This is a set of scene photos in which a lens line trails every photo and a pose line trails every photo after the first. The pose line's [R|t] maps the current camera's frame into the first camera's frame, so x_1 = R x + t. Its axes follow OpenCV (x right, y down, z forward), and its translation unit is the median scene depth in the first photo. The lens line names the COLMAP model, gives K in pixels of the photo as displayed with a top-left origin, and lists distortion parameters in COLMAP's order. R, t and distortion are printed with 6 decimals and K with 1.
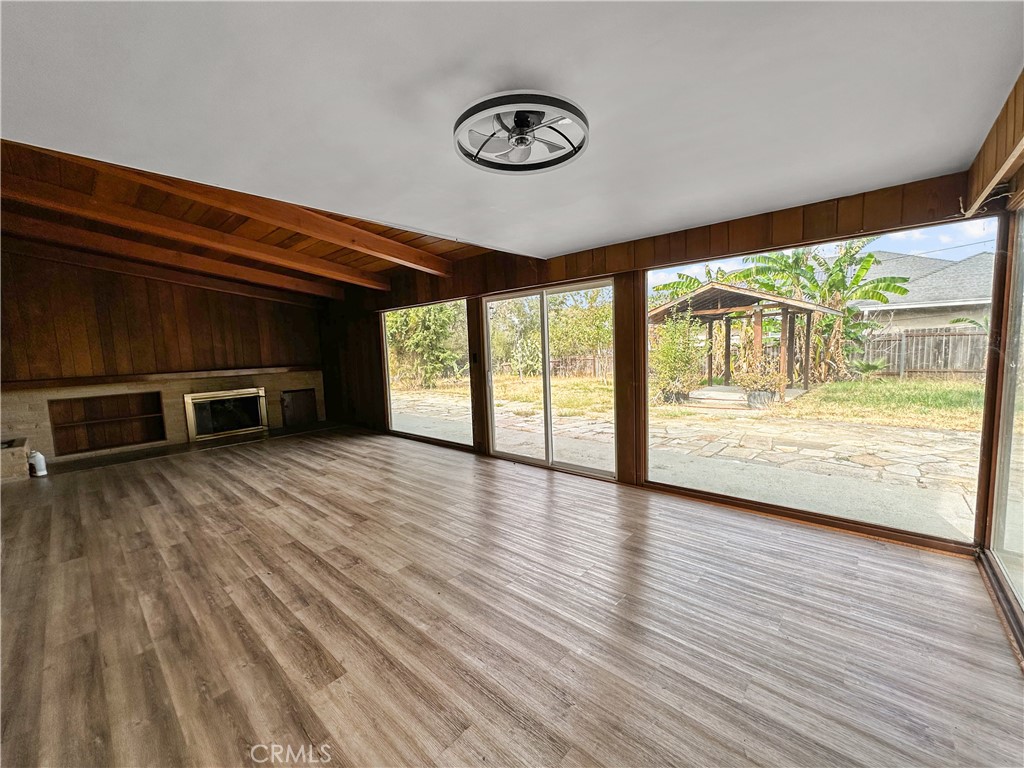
lens RADIAL K [[409.5, 0, 512.0], [0, 409.5, 384.0], [0, 0, 1]] dist [-0.000926, 0.000901]
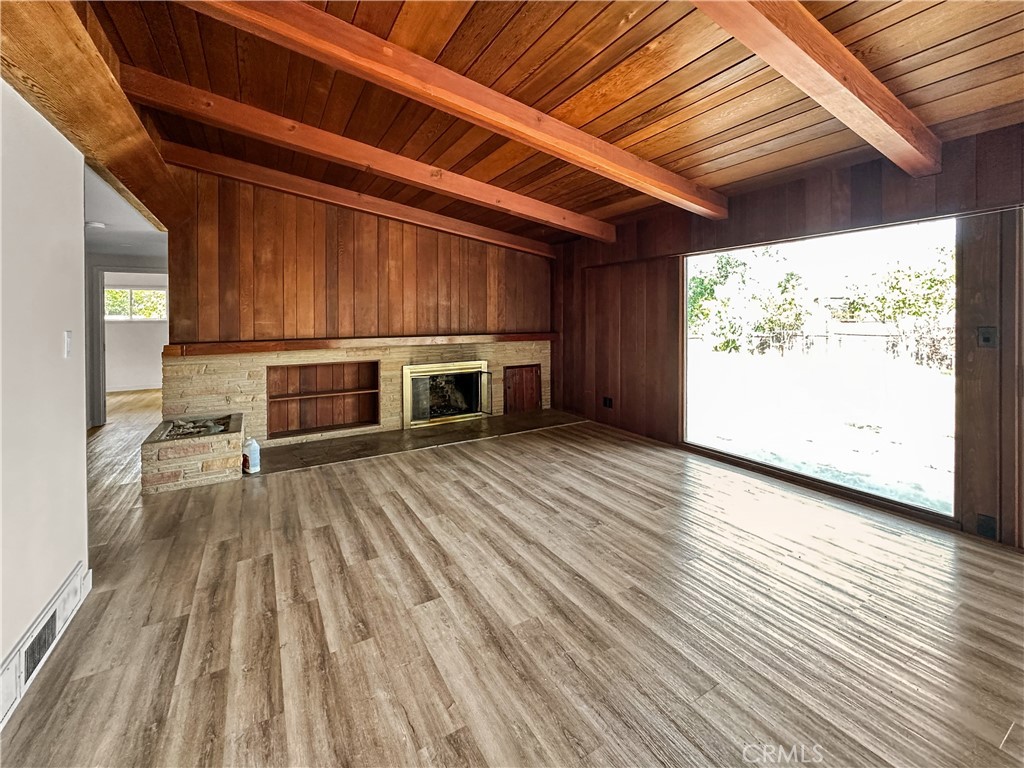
lens RADIAL K [[435.6, 0, 516.0], [0, 435.6, 312.7], [0, 0, 1]] dist [-0.000655, -0.000197]
pose [[0.955995, 0.026286, -0.292203, -0.375358], [-0.053469, 0.994908, -0.085432, -0.015165], [0.288470, 0.097297, 0.952533, 0.284934]]
